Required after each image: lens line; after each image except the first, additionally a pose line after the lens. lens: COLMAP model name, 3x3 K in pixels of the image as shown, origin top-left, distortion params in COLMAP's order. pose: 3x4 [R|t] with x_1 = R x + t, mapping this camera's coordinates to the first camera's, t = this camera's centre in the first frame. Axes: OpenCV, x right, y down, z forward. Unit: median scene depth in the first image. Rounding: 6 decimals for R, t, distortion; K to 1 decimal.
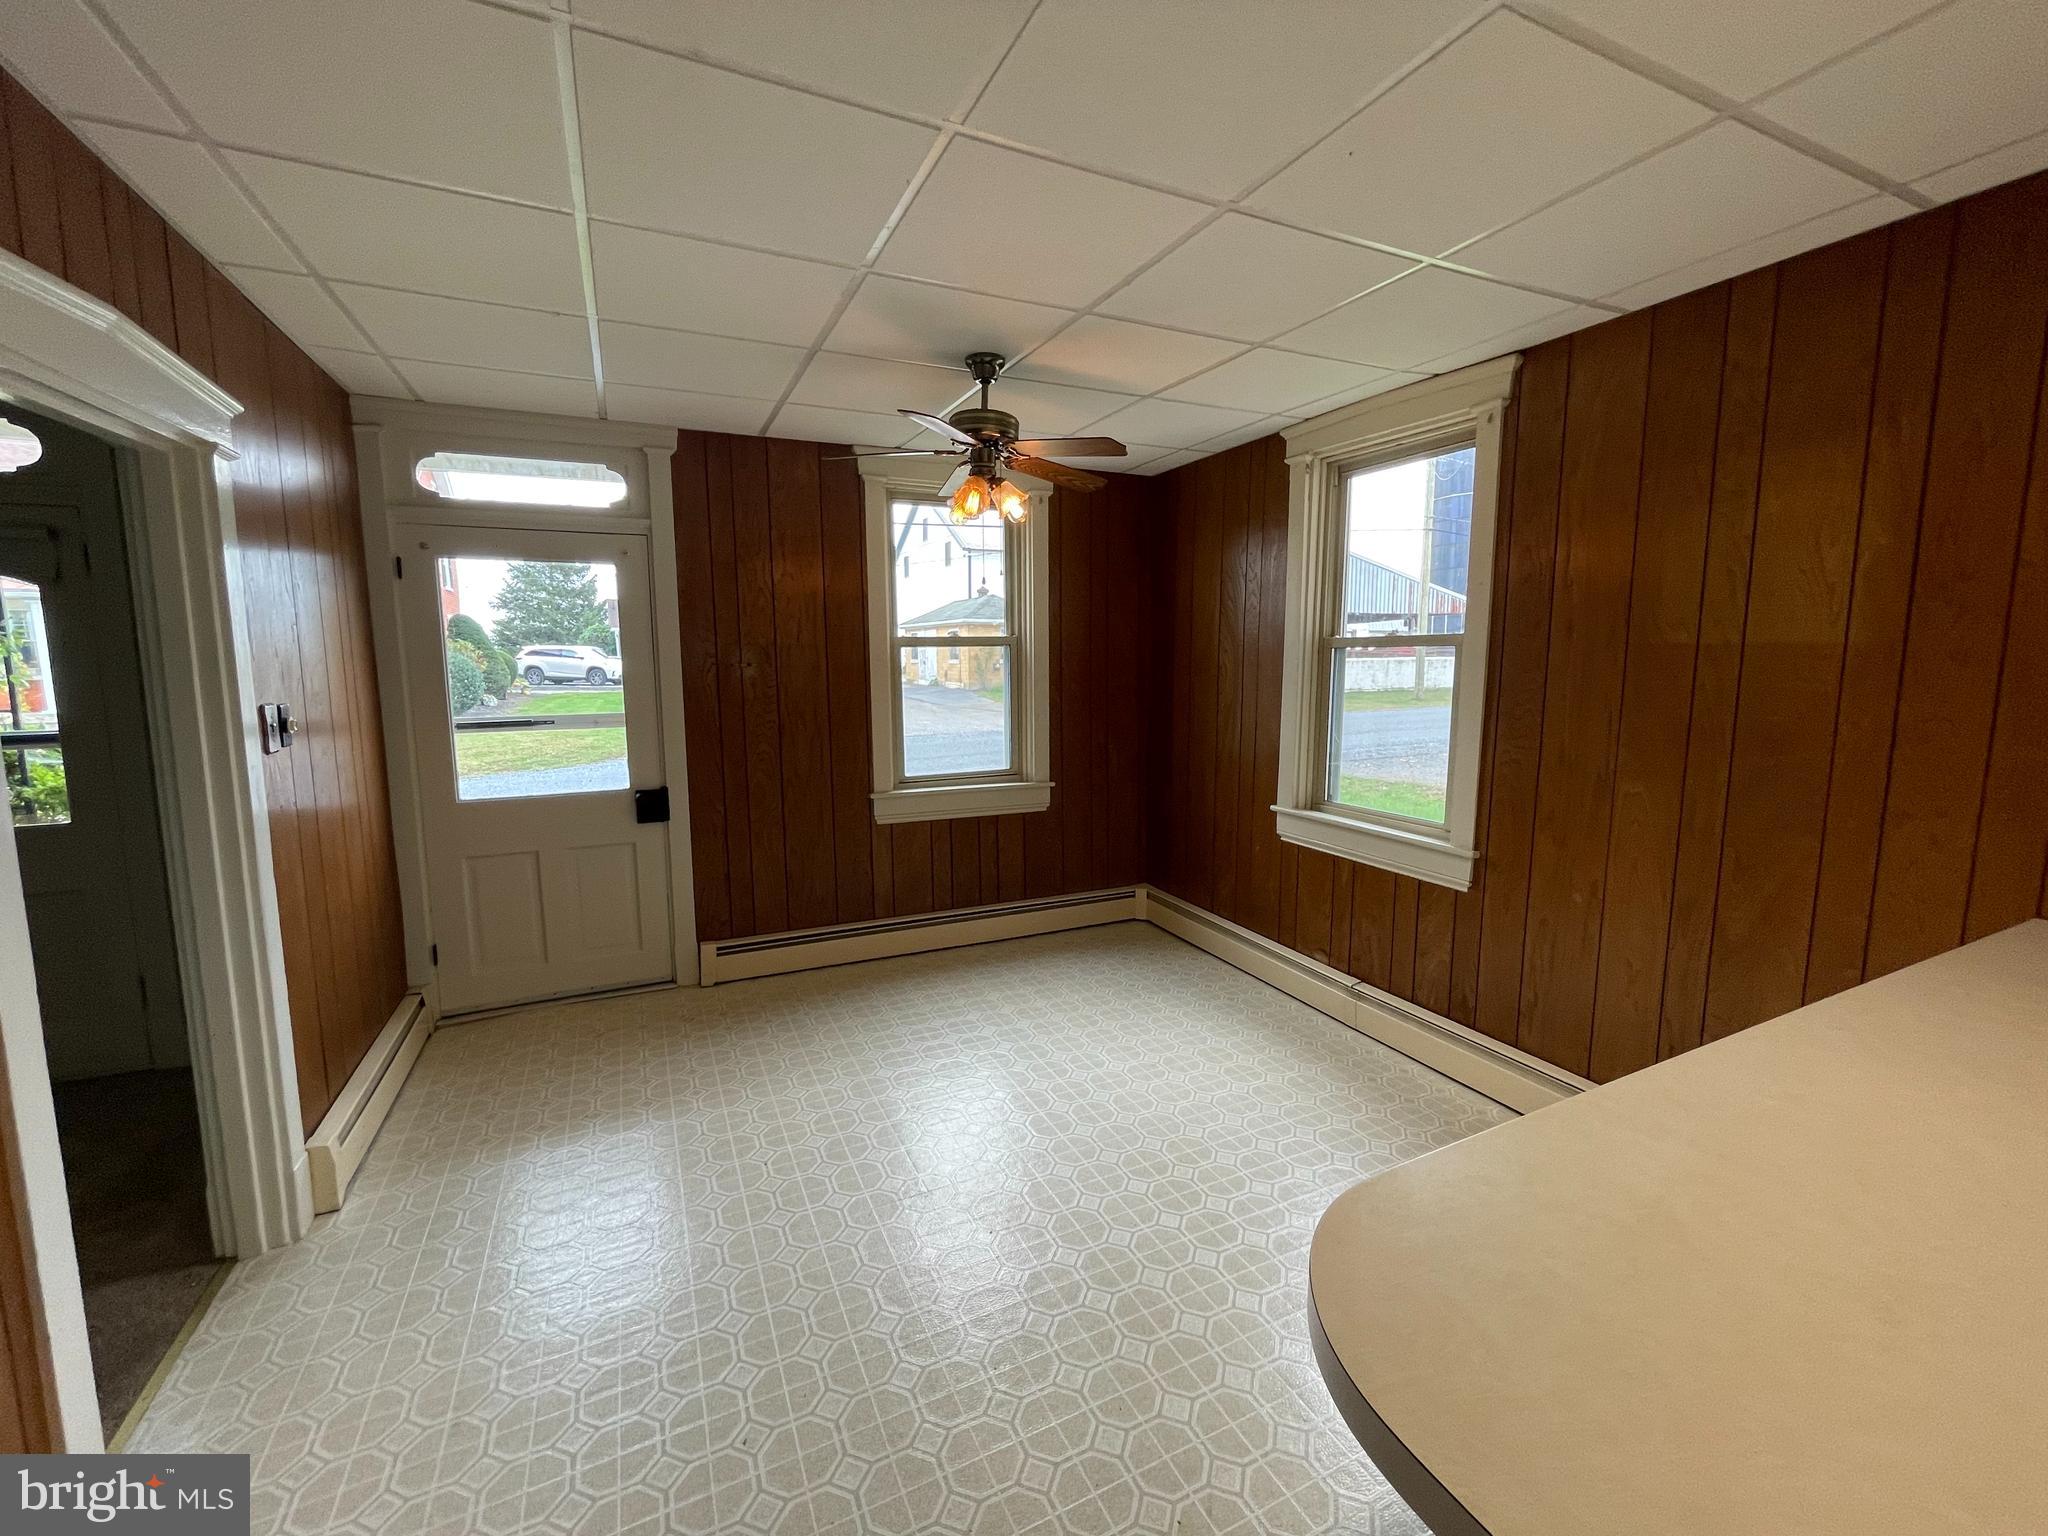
lens RADIAL K [[832.3, 0, 1017.0], [0, 832.3, 758.1], [0, 0, 1]] dist [-0.004604, -0.000101]
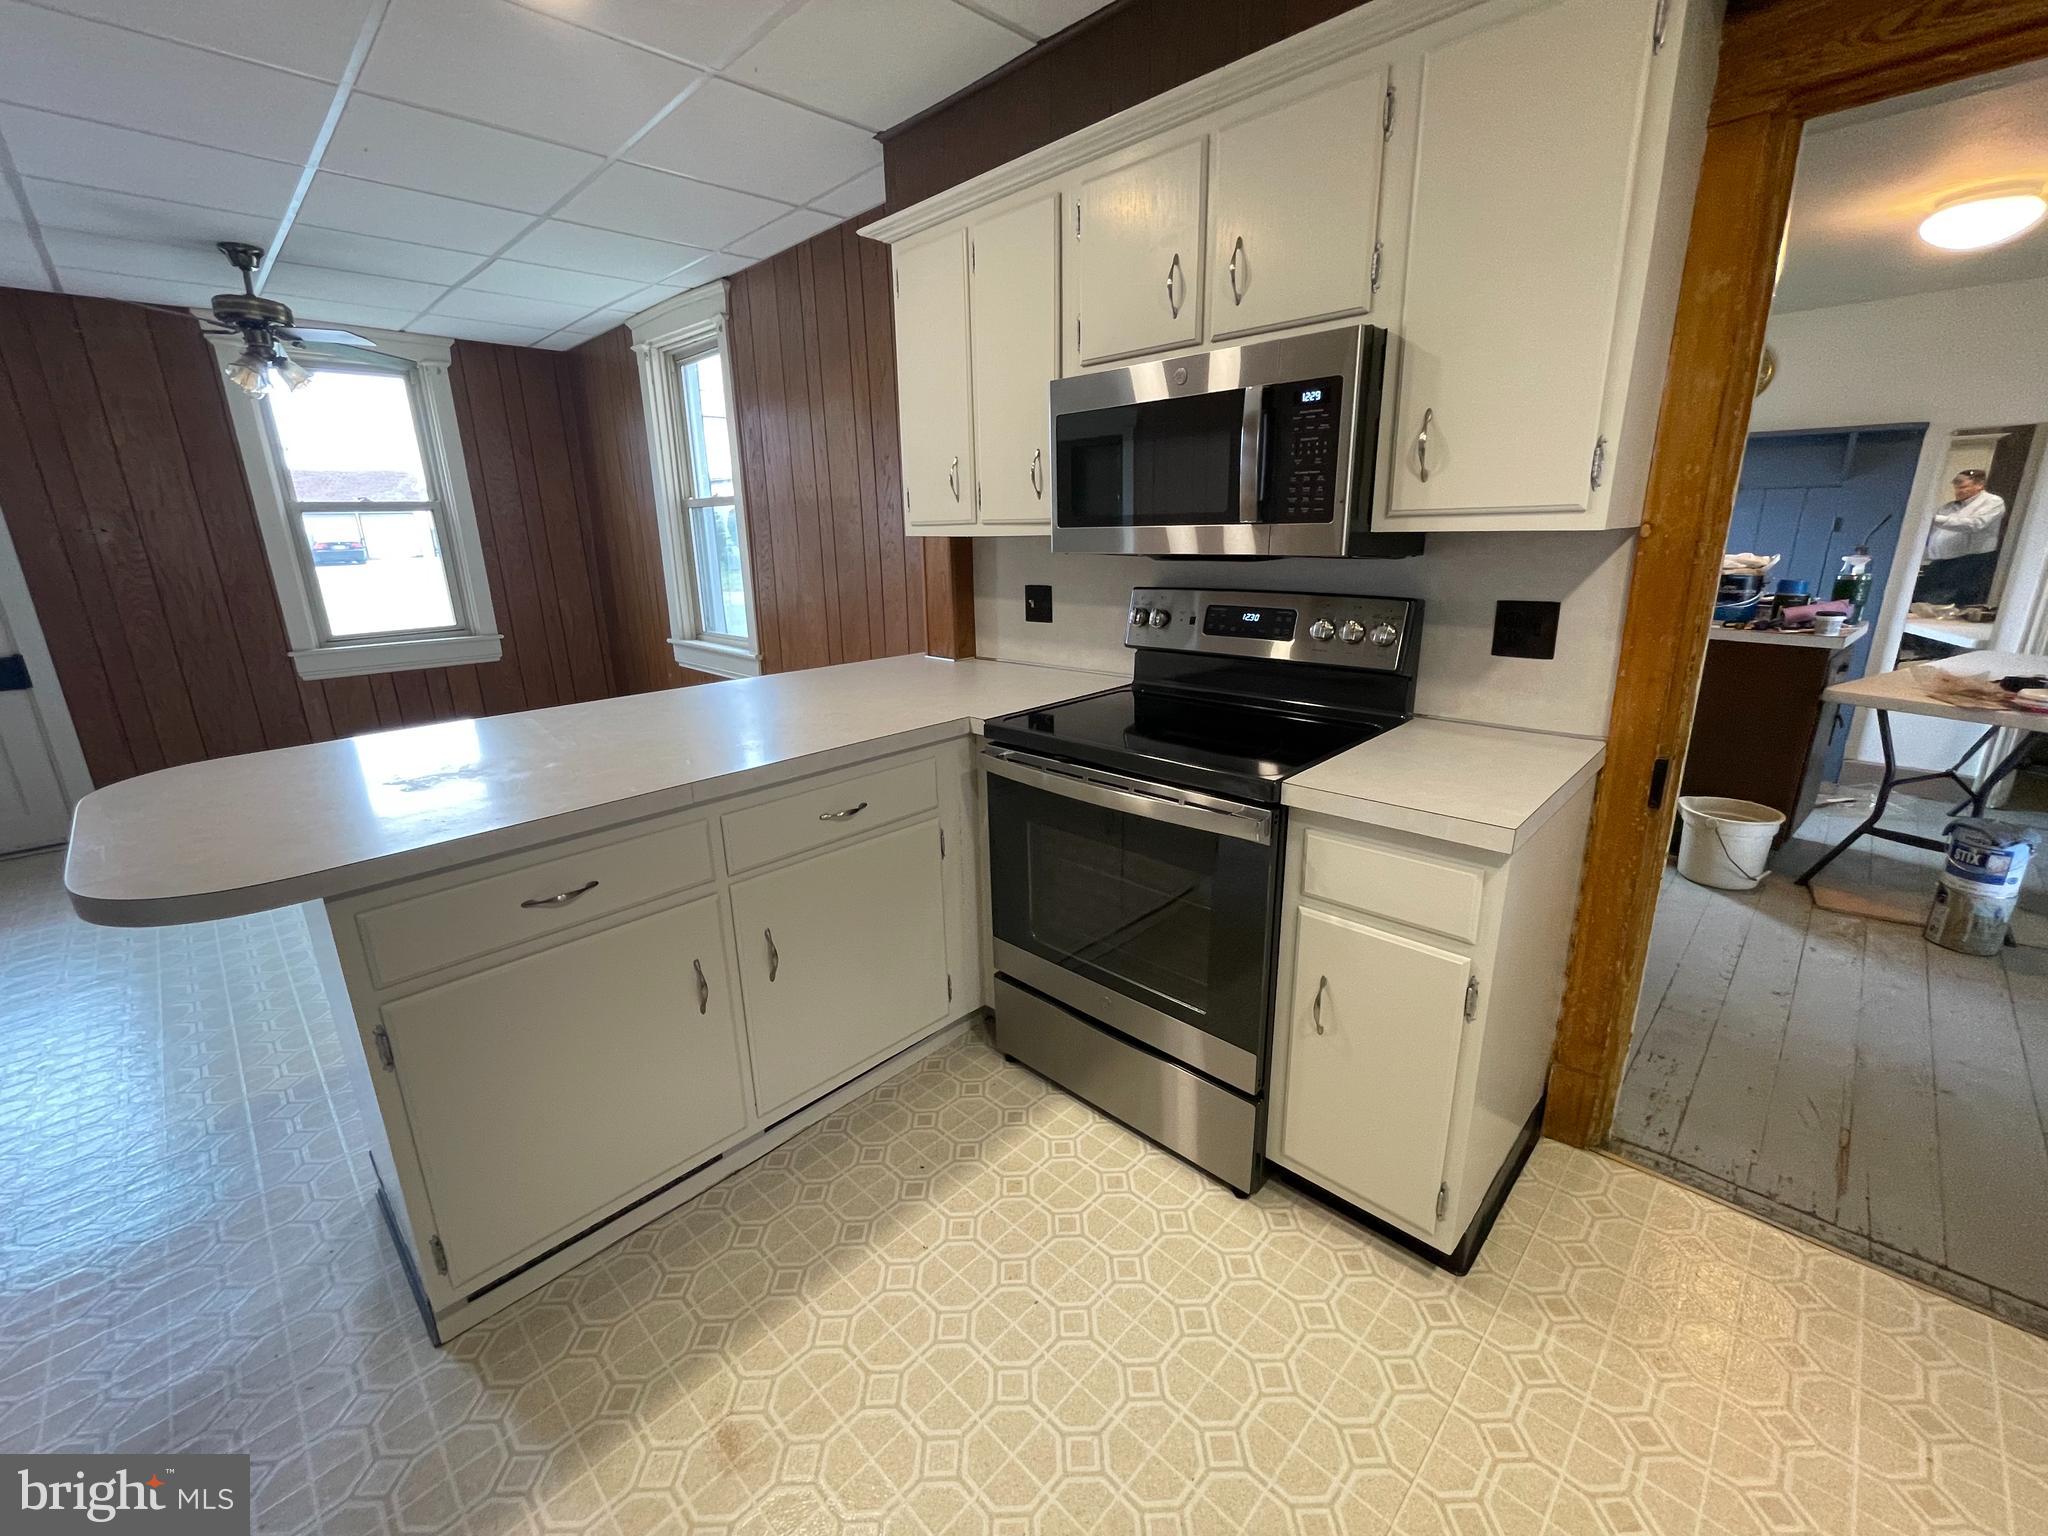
lens RADIAL K [[832.3, 0, 1016.0], [0, 832.3, 770.5], [0, 0, 1]] dist [-0.004604, -0.000101]
pose [[0.936769, -0.111290, 0.331781, 0.361059], [0.057043, 0.983965, 0.168995, 0.070447], [-0.345268, -0.139384, 0.928096, -0.379775]]
